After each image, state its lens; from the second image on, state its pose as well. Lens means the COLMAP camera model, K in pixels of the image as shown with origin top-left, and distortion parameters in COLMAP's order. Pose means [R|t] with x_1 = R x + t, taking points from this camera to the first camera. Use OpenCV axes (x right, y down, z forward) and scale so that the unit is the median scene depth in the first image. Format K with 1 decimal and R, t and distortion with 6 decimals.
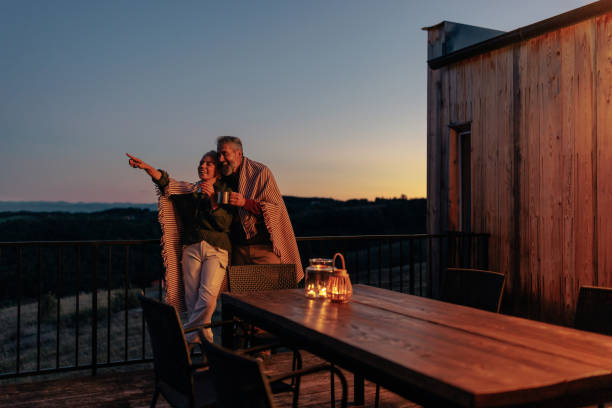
lens RADIAL K [[582.7, 0, 311.0], [0, 582.7, 203.5], [0, 0, 1]] dist [0.016825, 0.000000]
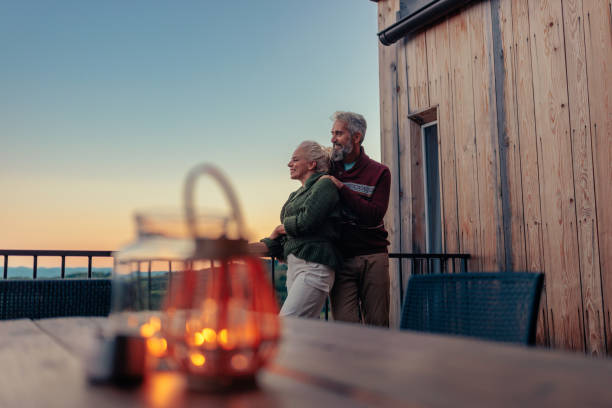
lens RADIAL K [[582.7, 0, 305.1], [0, 582.7, 204.4], [0, 0, 1]] dist [0.016825, 0.000000]
pose [[0.998812, -0.009678, 0.047755, 0.076269], [0.014514, 0.994680, -0.101985, 0.063636], [-0.046513, 0.102557, 0.993639, 0.308835]]
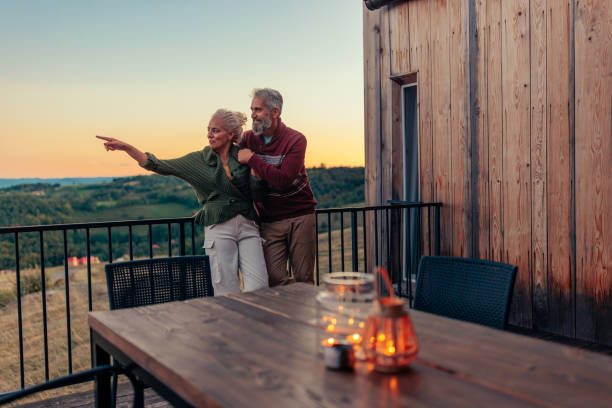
lens RADIAL K [[582.7, 0, 306.7], [0, 582.7, 202.2], [0, 0, 1]] dist [0.016825, 0.000000]
pose [[0.991365, -0.028559, 0.127983, 0.001923], [0.022236, 0.998473, 0.050562, 0.003708], [-0.129232, -0.047280, 0.990487, 0.189626]]
